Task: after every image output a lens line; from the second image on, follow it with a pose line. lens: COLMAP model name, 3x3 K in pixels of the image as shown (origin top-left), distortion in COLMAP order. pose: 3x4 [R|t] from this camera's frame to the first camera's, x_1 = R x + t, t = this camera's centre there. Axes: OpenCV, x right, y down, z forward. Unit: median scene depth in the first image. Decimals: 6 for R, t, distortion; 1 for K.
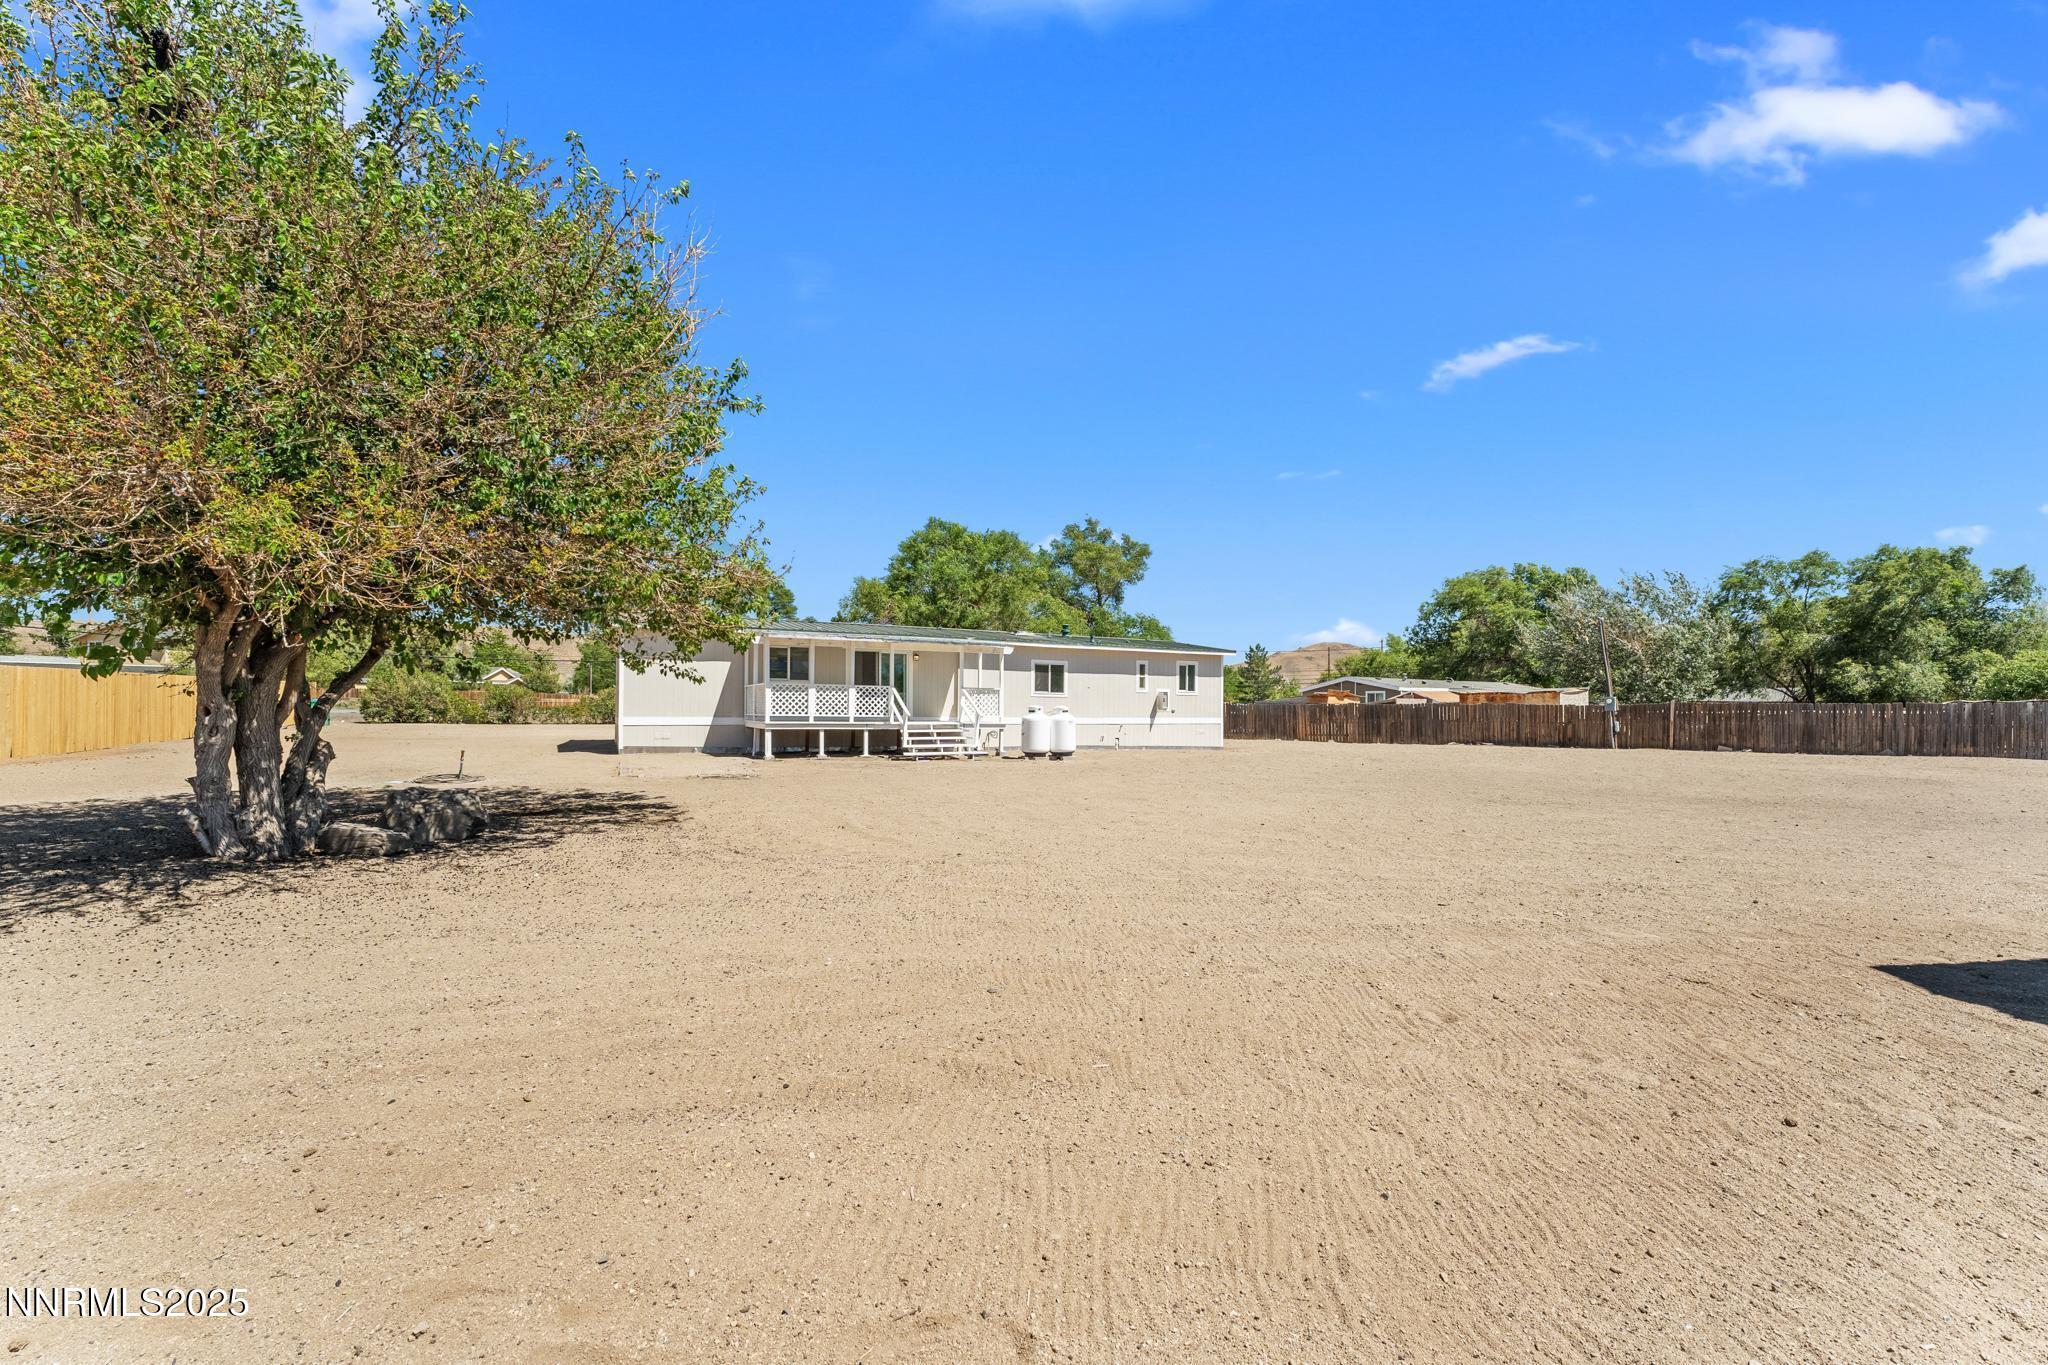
lens RADIAL K [[811.4, 0, 1024.8], [0, 811.4, 687.0], [0, 0, 1]] dist [0.000687, 0.000036]
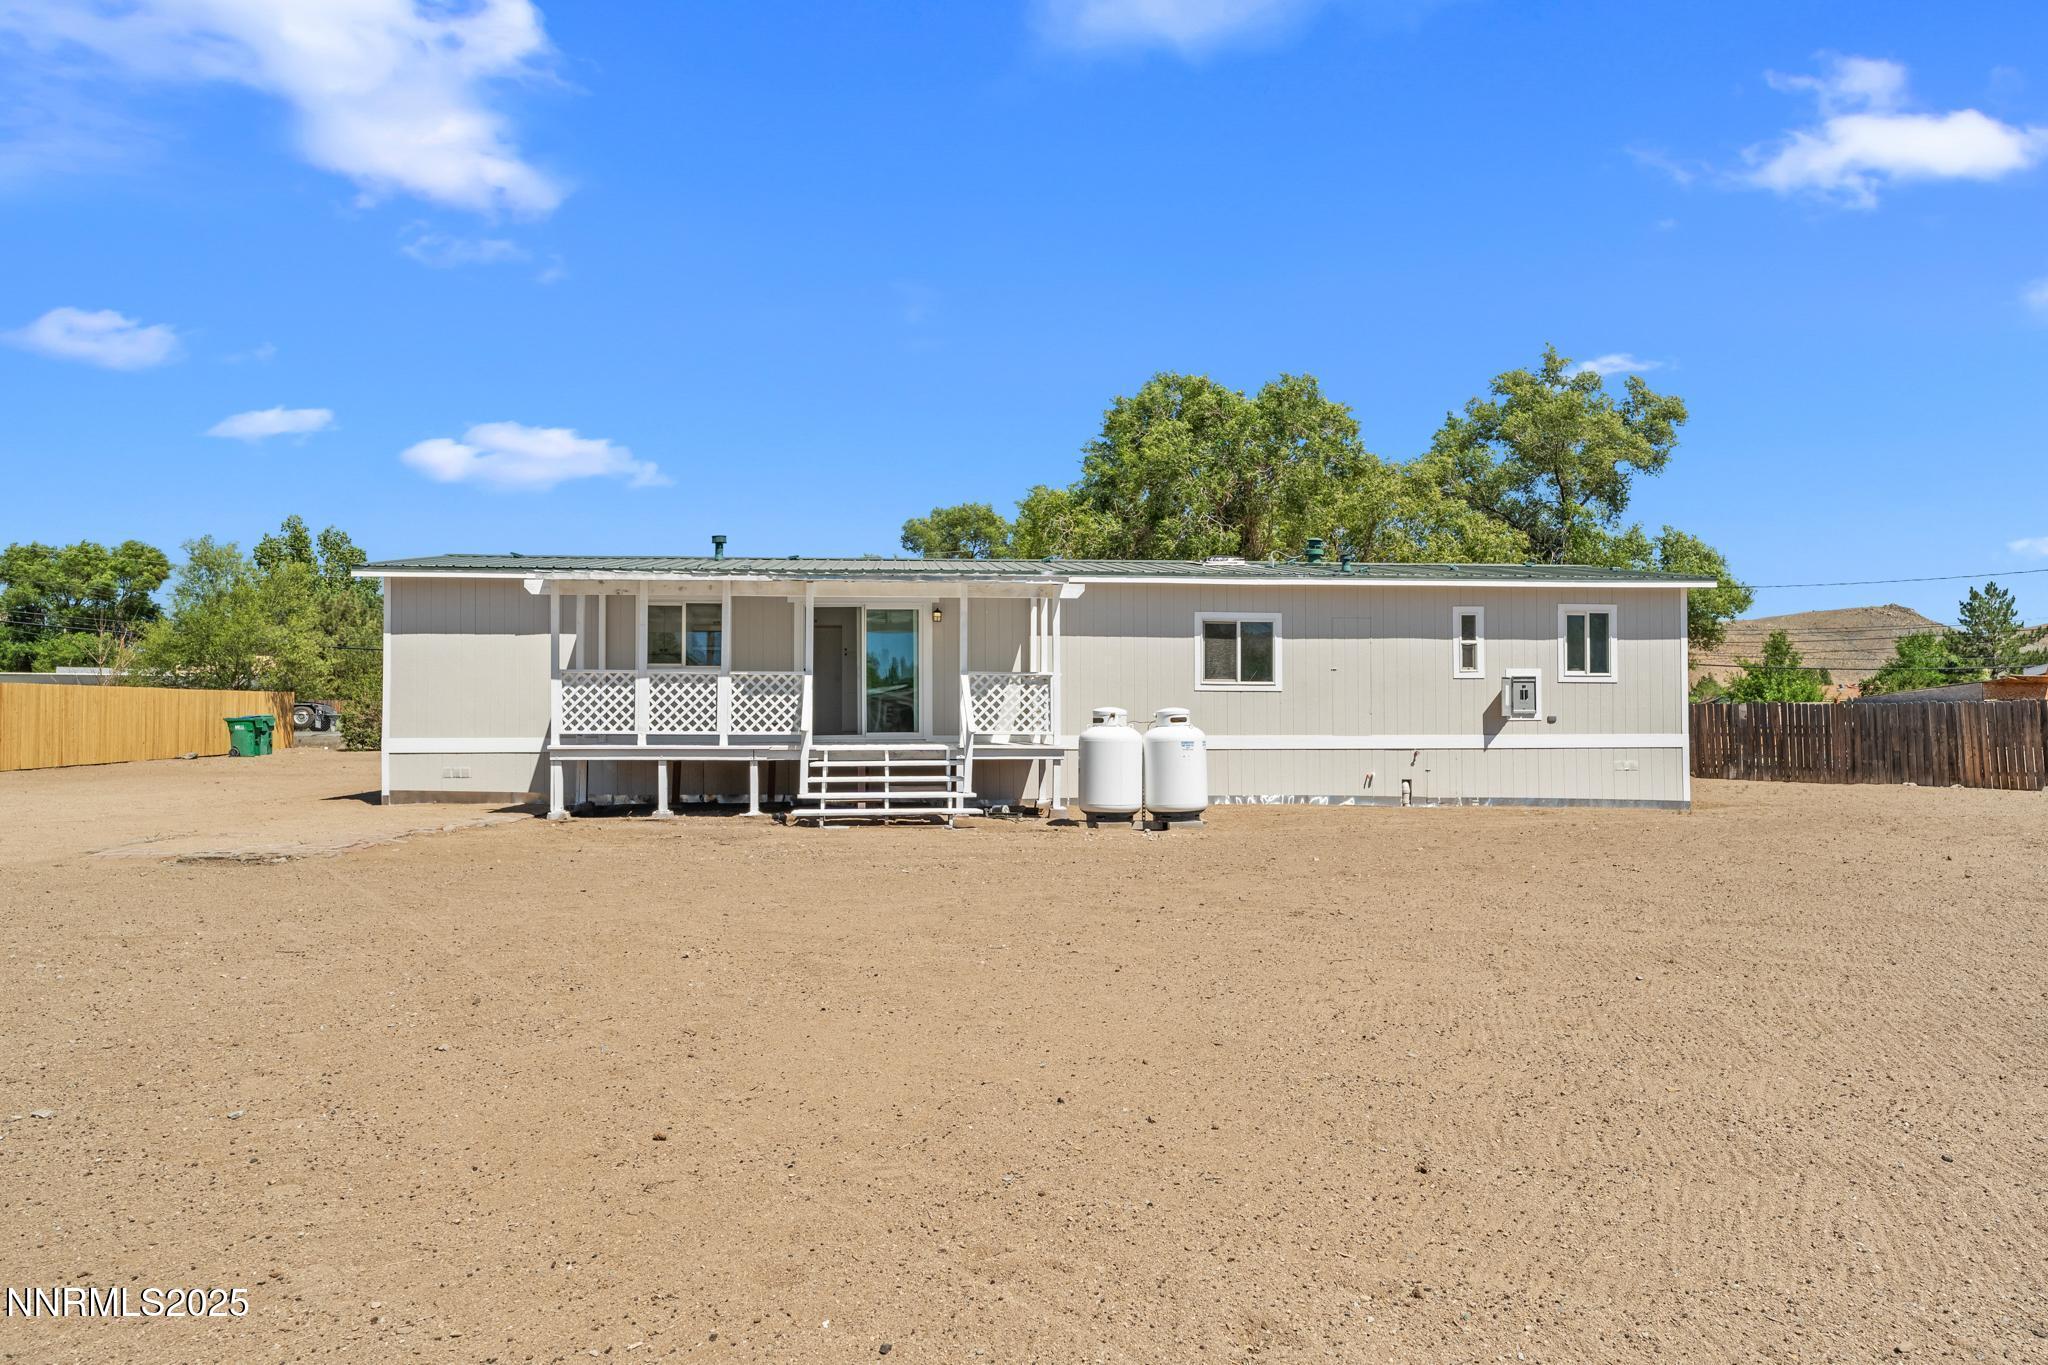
lens RADIAL K [[1358.0, 0, 1024.0], [0, 1358.0, 682.5], [0, 0, 1]] dist [-0.005139, 0.002785]
pose [[0.931890, -0.020793, -0.362144, 0.223439], [0.018614, 0.999782, -0.009503, 0.014038], [0.362262, 0.002115, 0.932074, 0.256813]]
